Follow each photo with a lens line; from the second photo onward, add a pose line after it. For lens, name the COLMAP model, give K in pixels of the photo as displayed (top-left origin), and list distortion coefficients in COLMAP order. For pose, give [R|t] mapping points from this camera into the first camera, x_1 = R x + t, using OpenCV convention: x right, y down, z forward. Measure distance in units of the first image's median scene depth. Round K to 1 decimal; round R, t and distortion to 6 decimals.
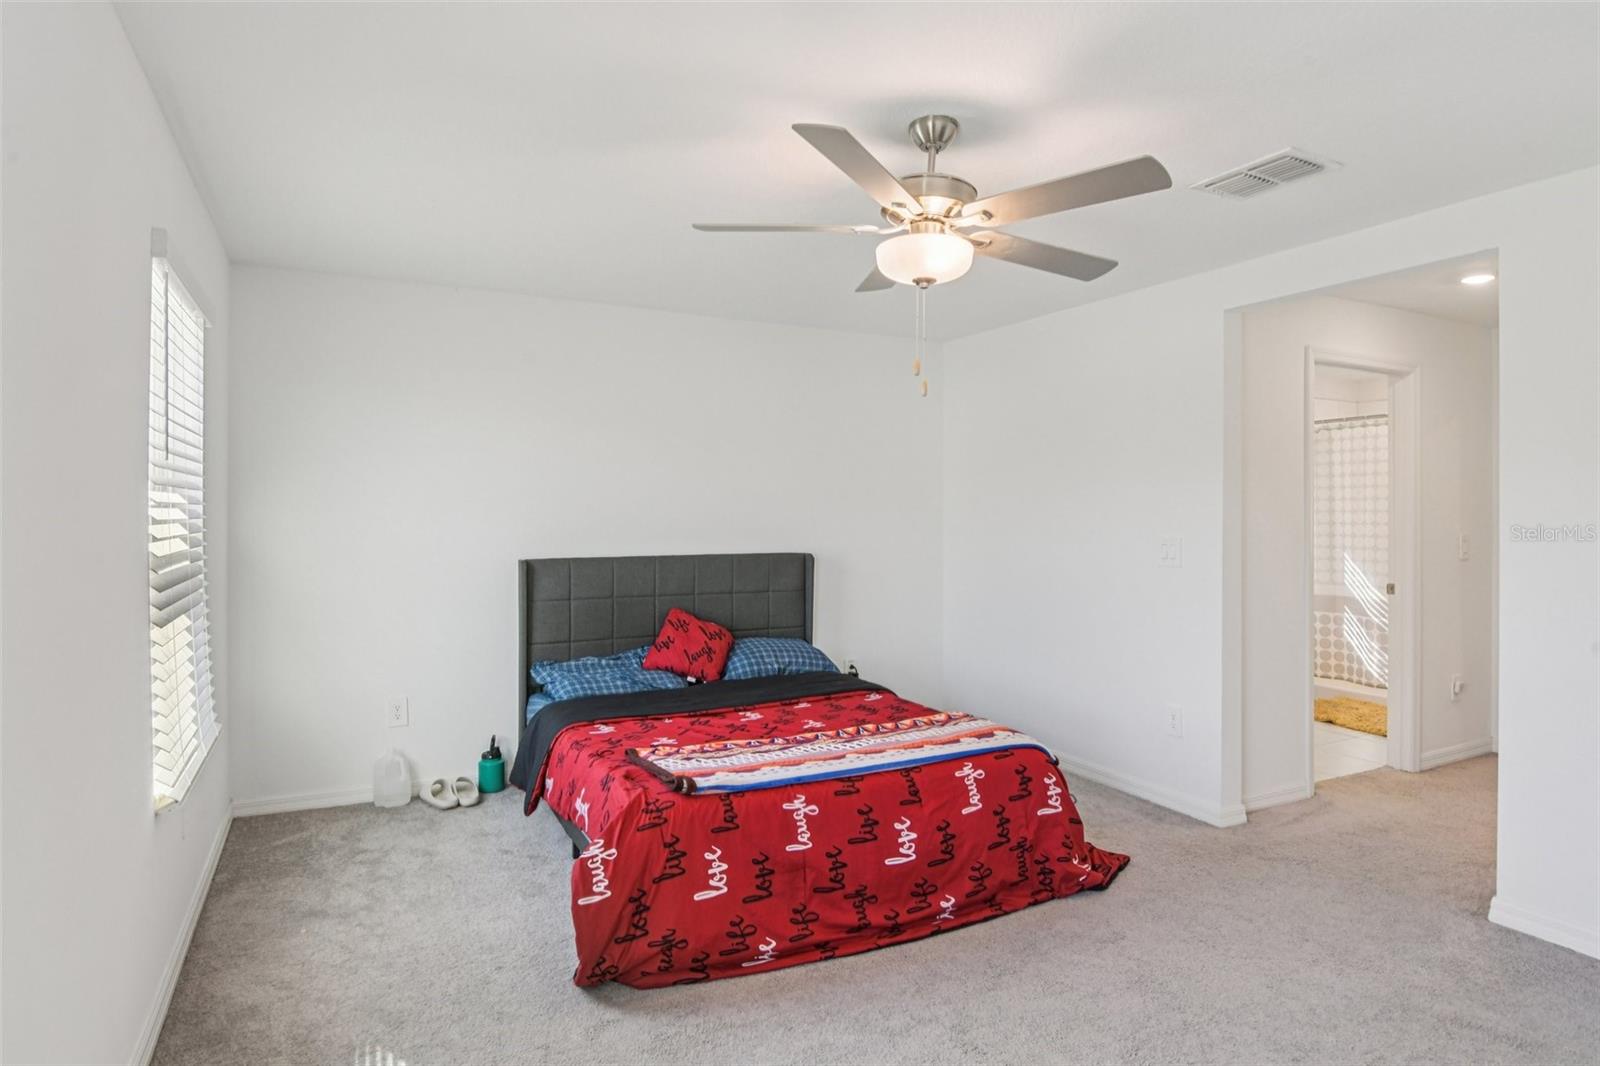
lens RADIAL K [[887.3, 0, 800.0], [0, 887.3, 533.0], [0, 0, 1]] dist [-0.005944, -0.001276]
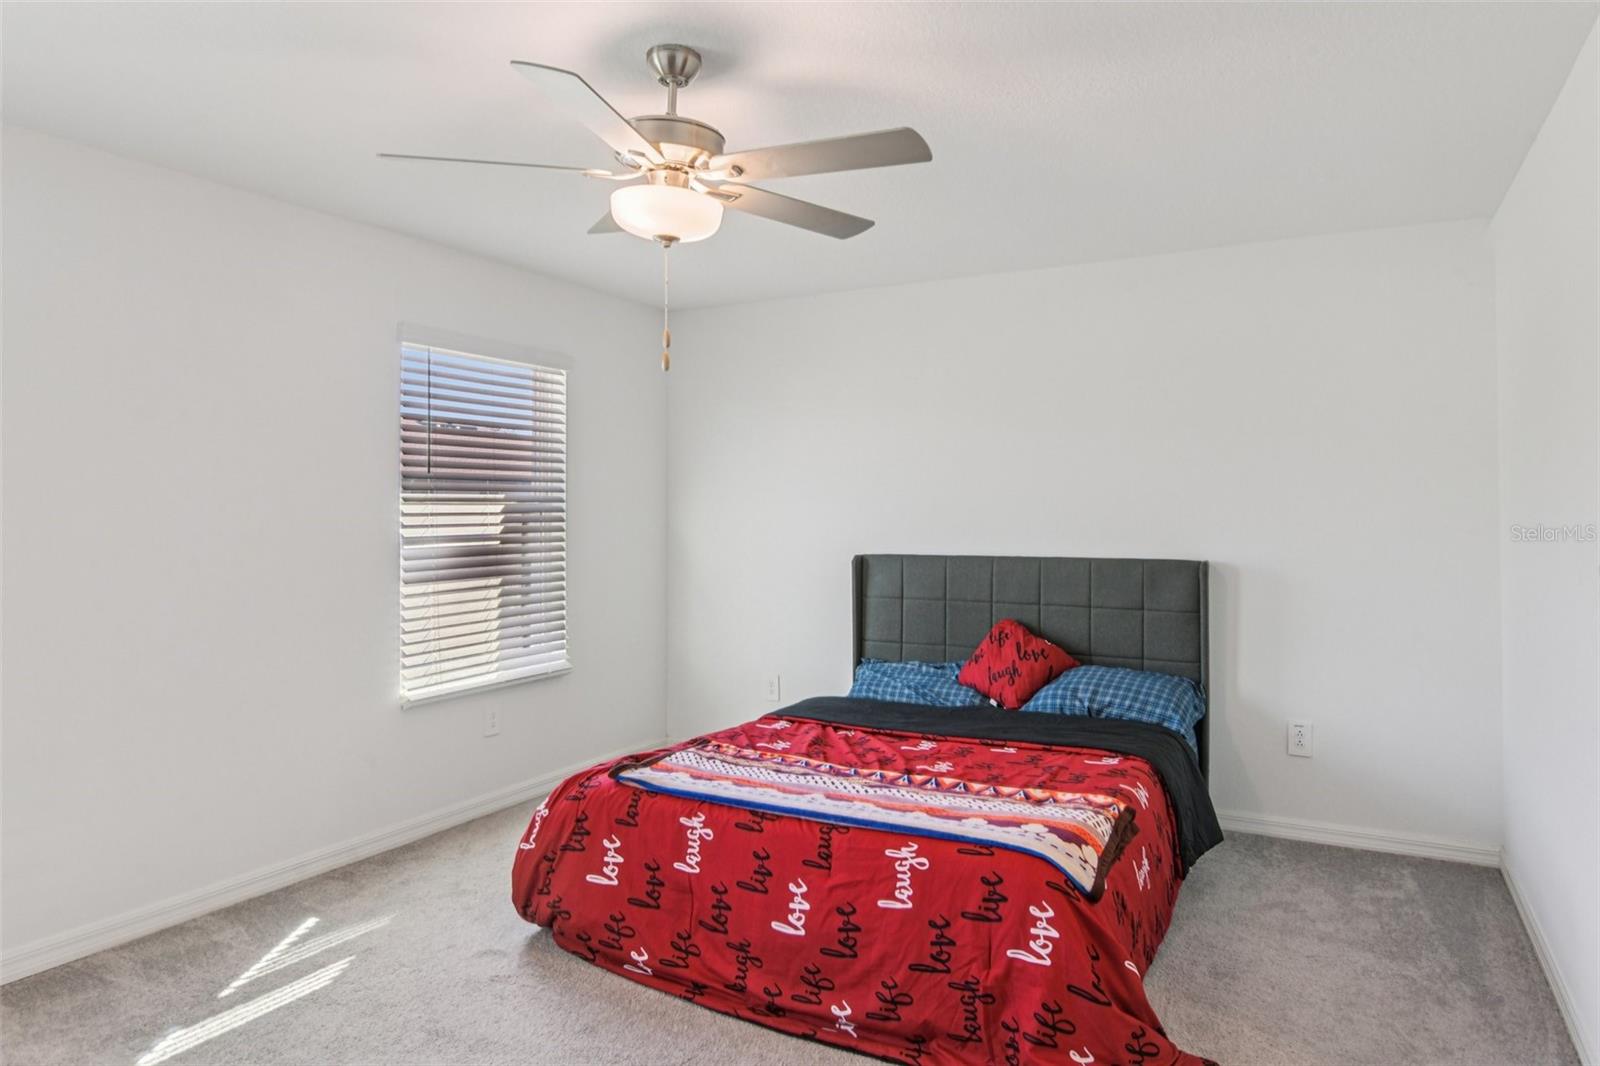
lens RADIAL K [[1002.3, 0, 801.0], [0, 1002.3, 499.1], [0, 0, 1]] dist [0.004506, 0.000357]
pose [[0.559106, -0.011068, -0.829022, 0.889063], [-0.014149, 0.999638, -0.022888, -0.008277], [0.828975, 0.024527, 0.558747, 0.477742]]
